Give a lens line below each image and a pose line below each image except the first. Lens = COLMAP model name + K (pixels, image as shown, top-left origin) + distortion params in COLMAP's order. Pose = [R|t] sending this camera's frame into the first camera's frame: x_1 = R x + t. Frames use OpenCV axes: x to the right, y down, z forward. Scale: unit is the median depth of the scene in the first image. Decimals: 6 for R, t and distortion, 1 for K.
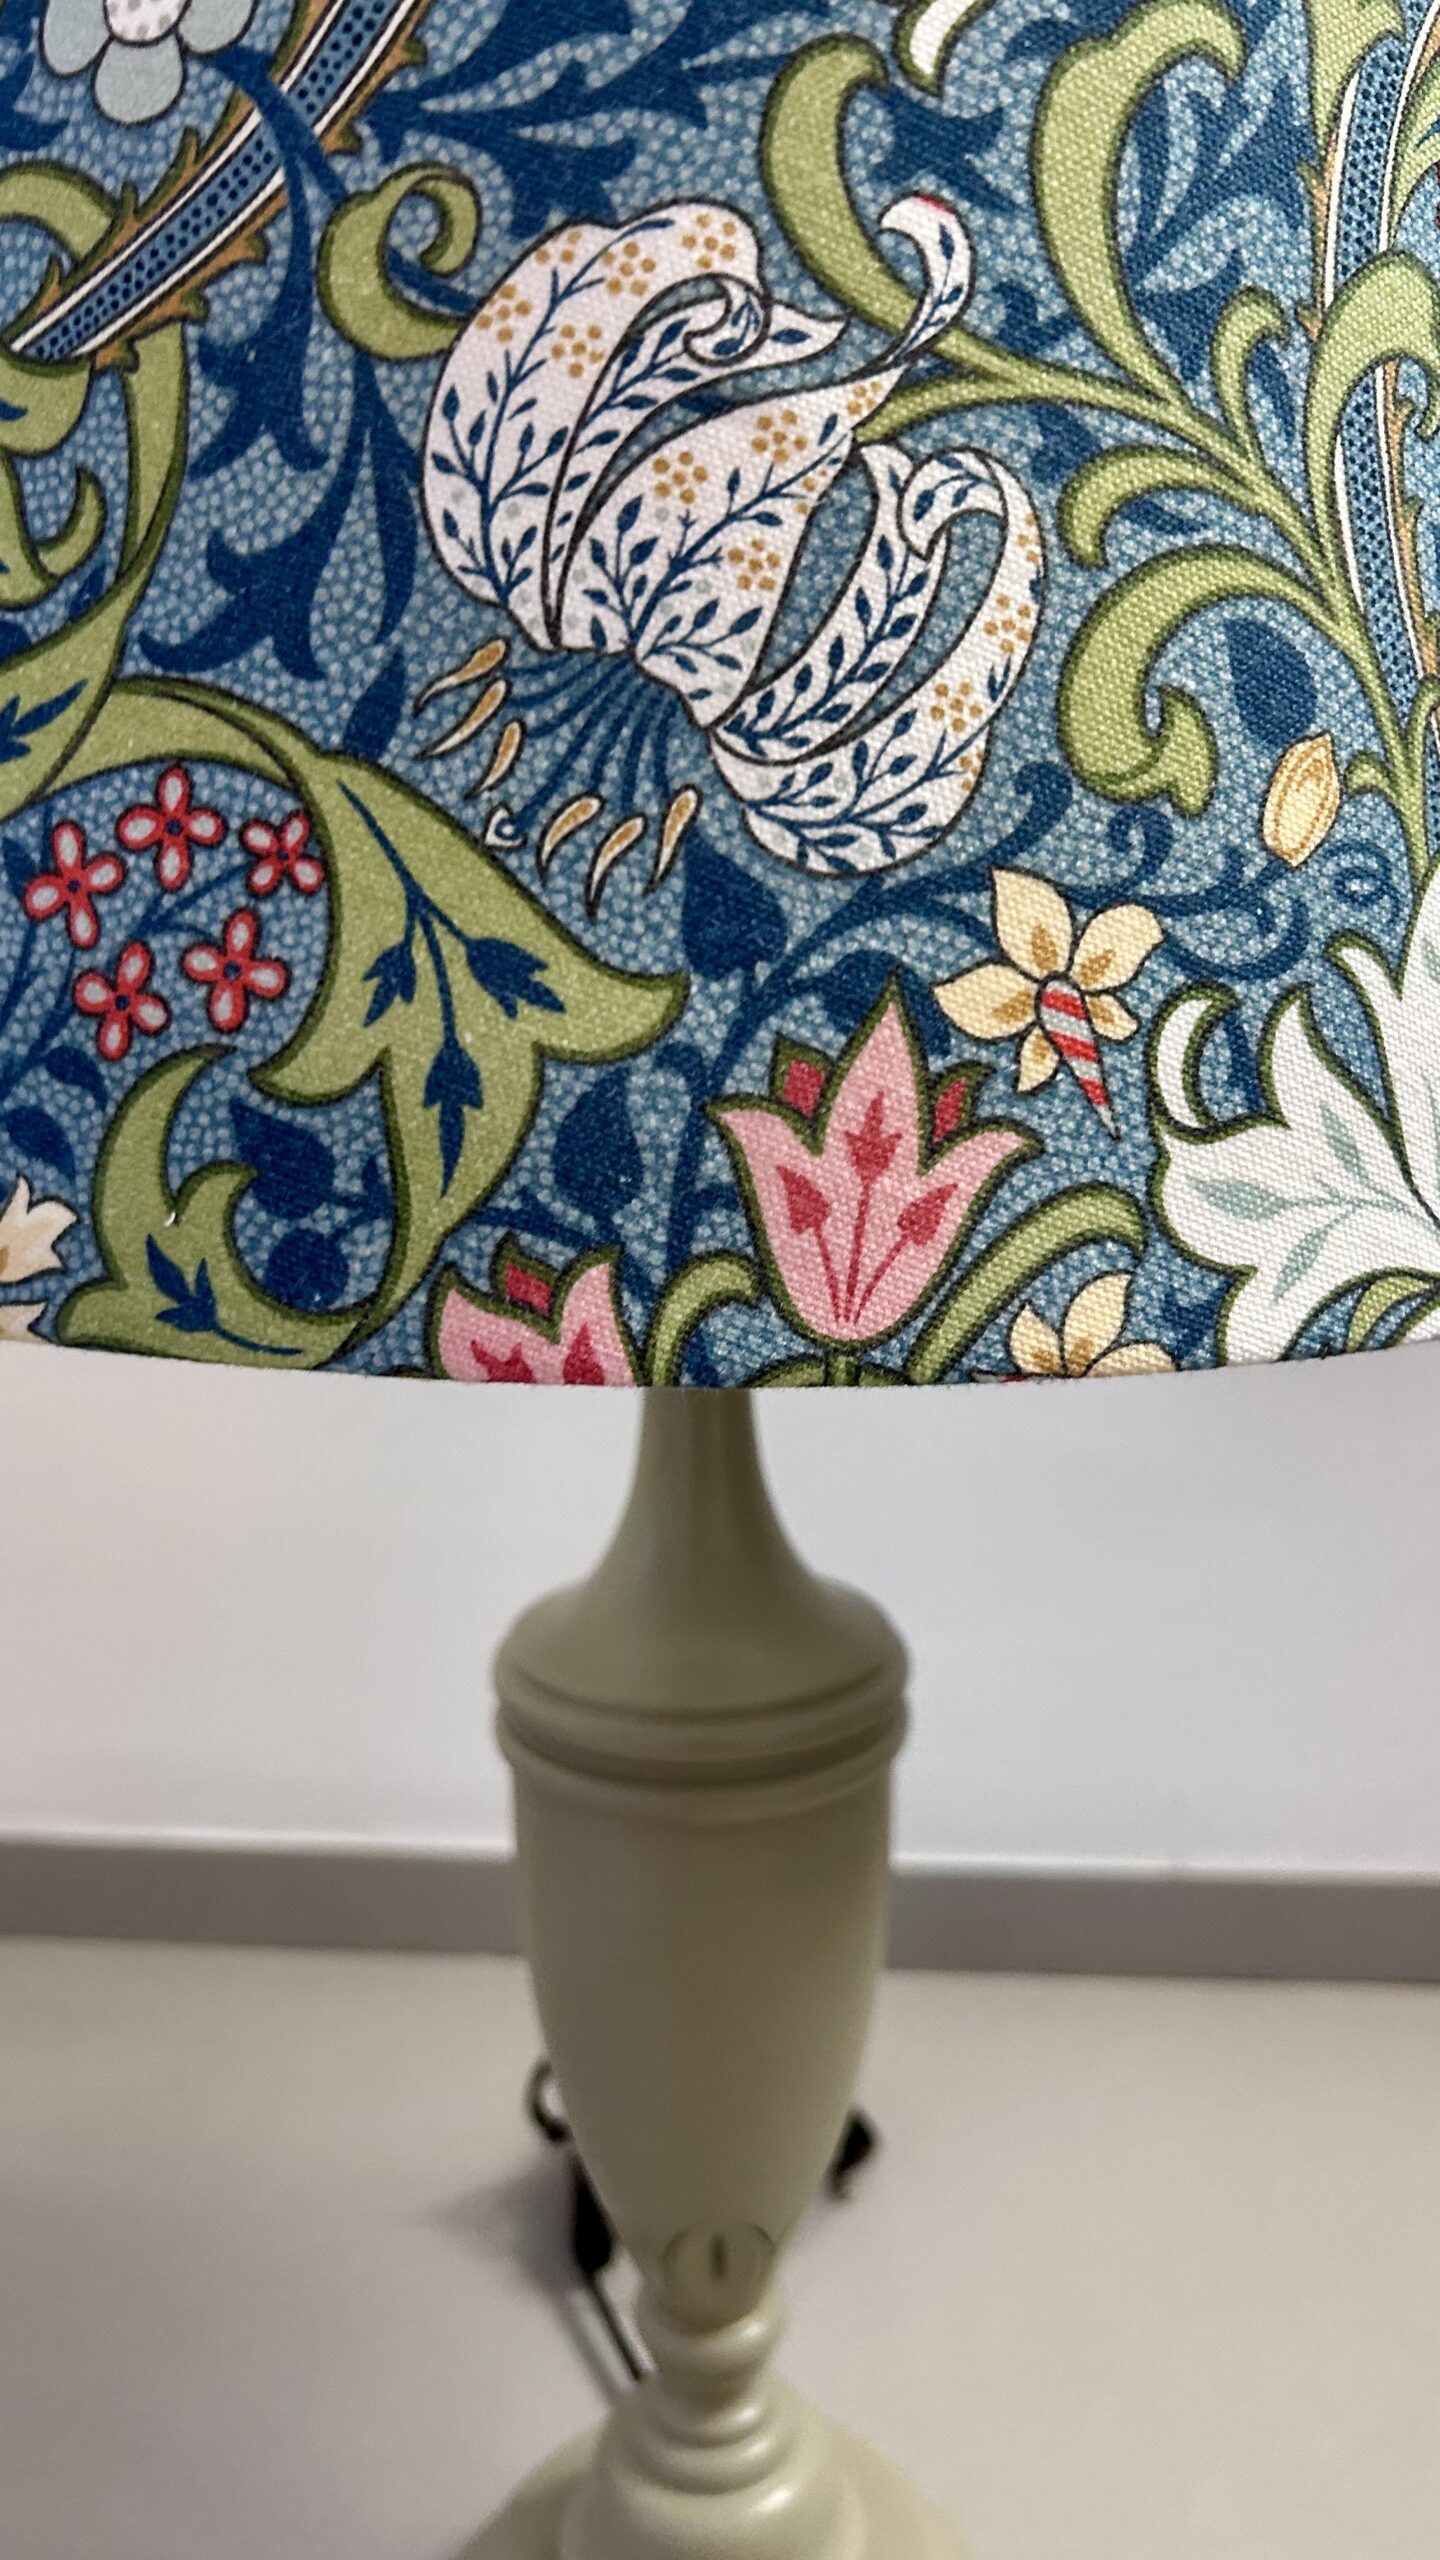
lens RADIAL K [[1604.0, 0, 720.0], [0, 1604.0, 1280.0], [0, 0, 1]] dist [0.010002, 0.005945]
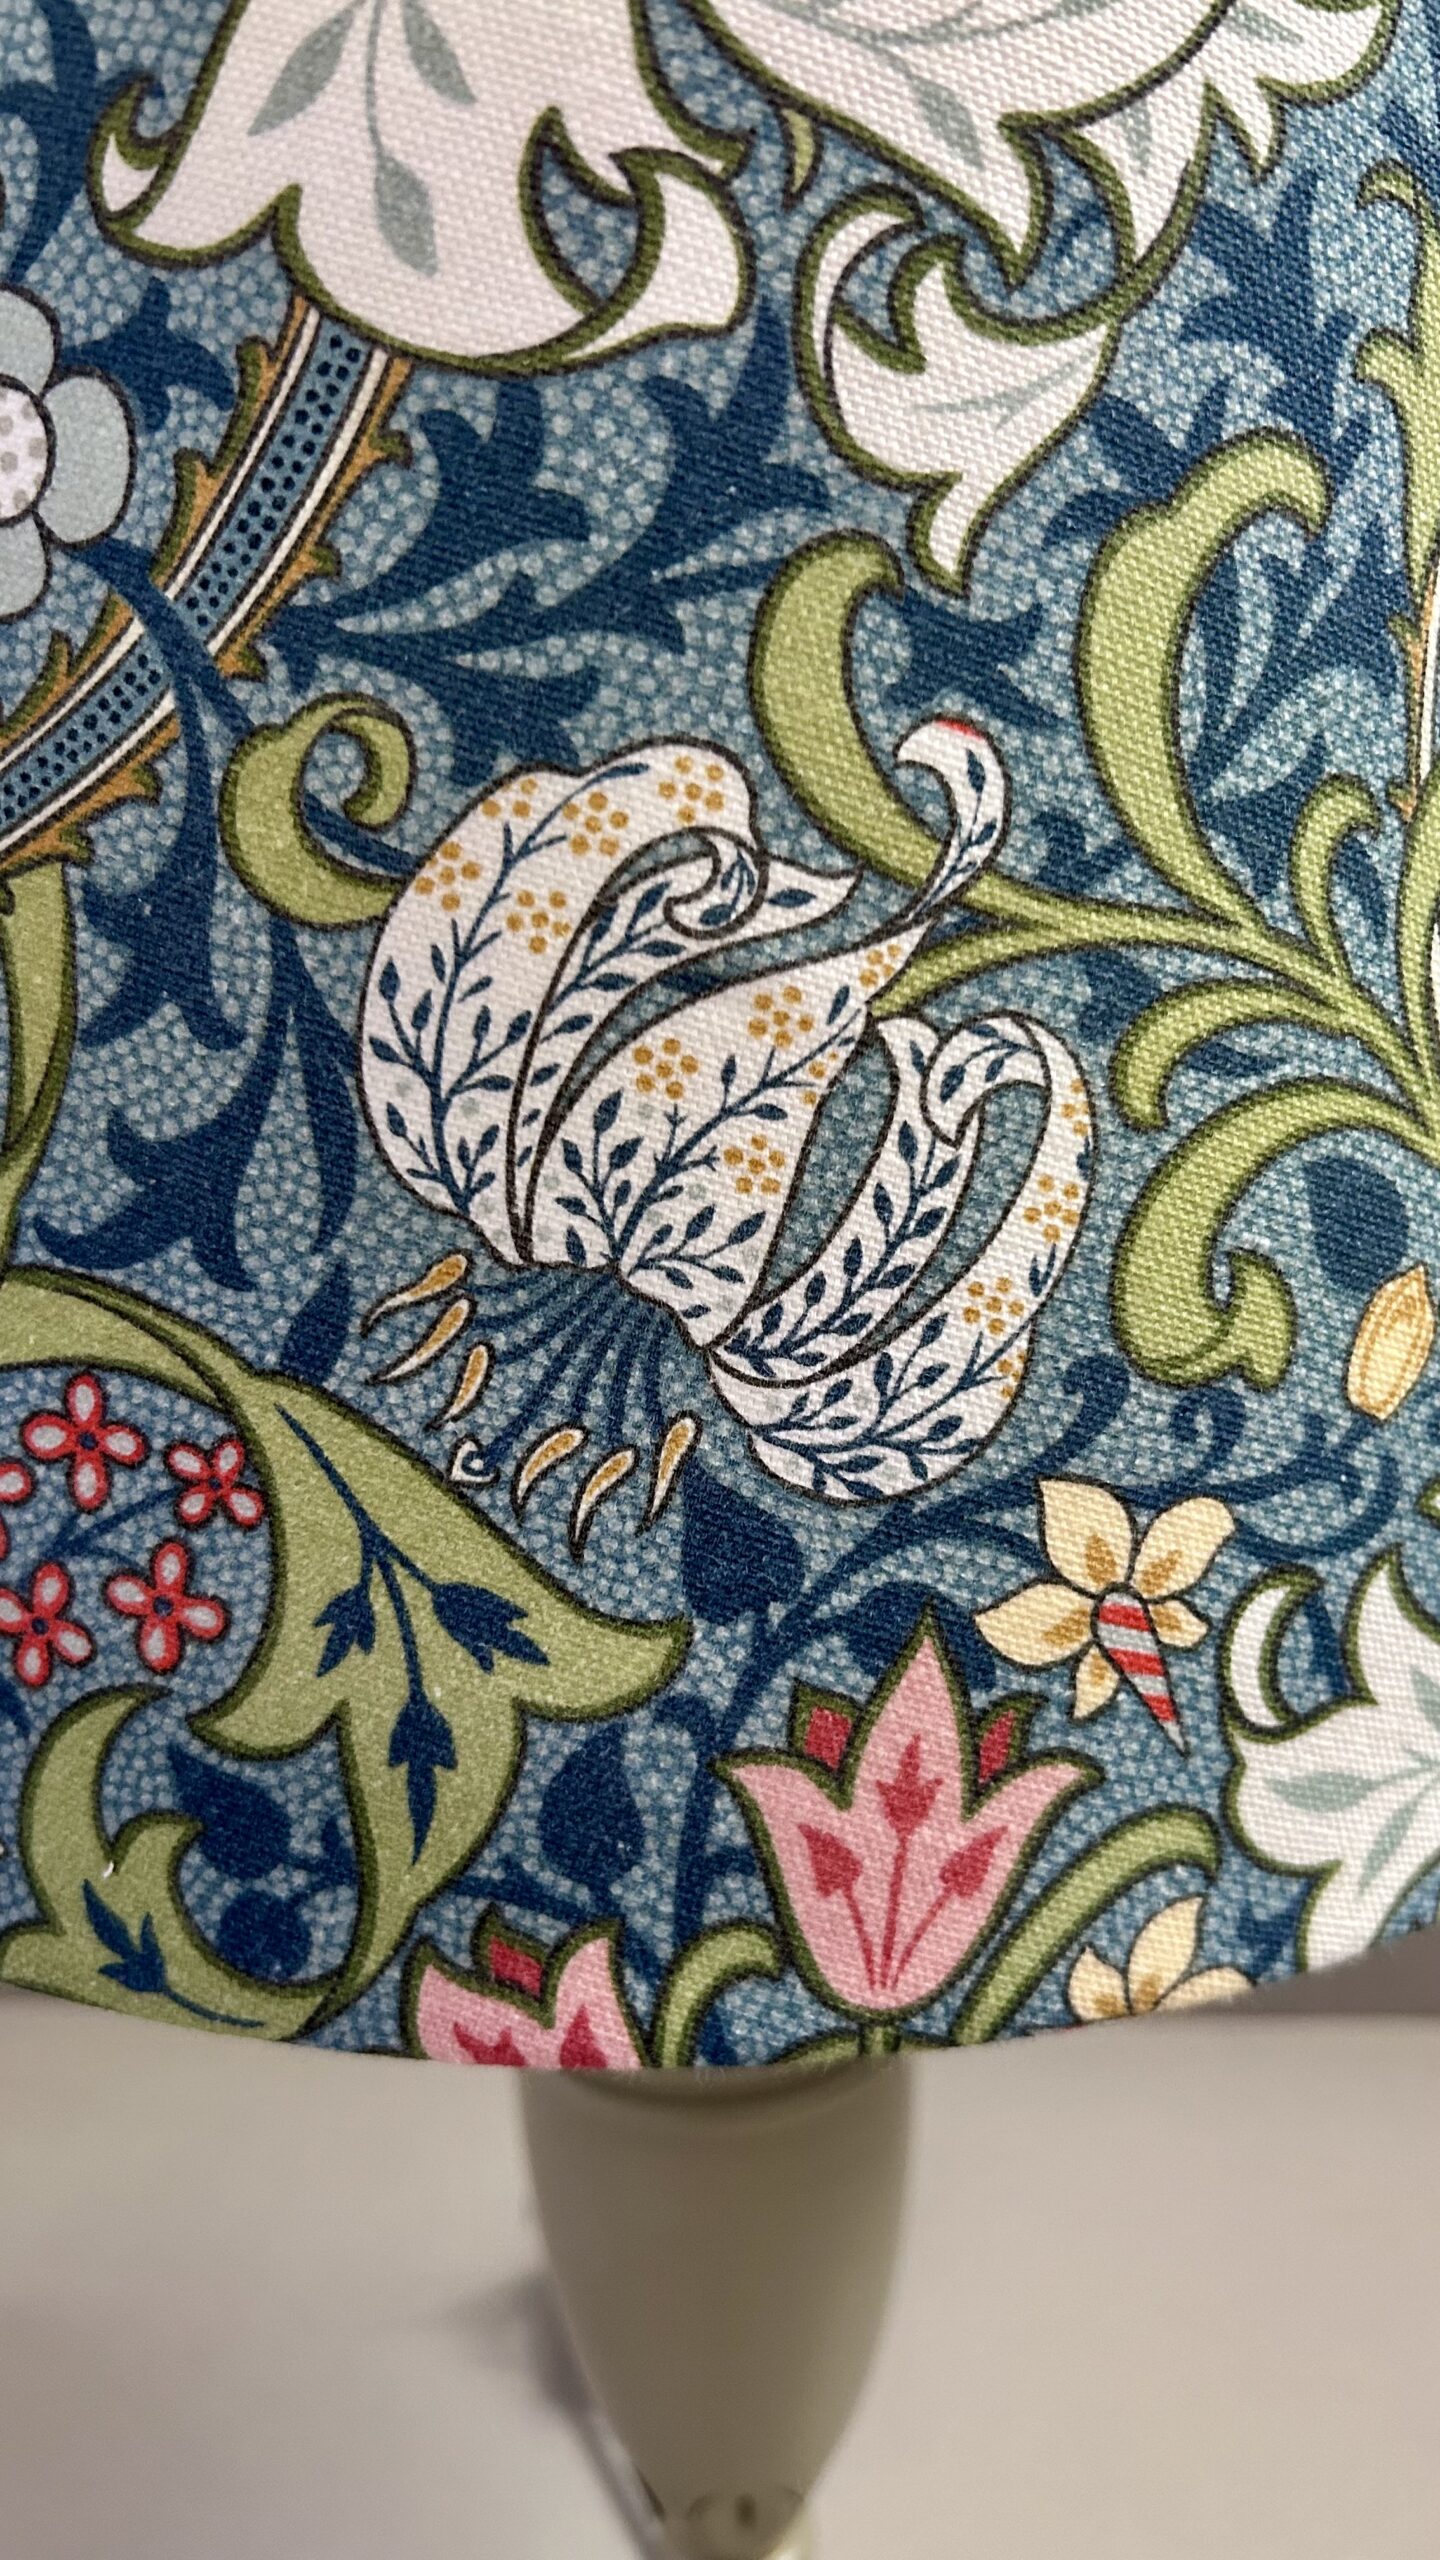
lens RADIAL K [[1554.2, 0, 720.0], [0, 1554.2, 1280.0], [0, 0, 1]] dist [0.082721, -0.083816]
pose [[0.999587, -0.028508, 0.003574, -0.001962], [0.028218, 0.997515, 0.064563, -0.425492], [-0.005406, -0.064436, 0.997907, 0.169929]]
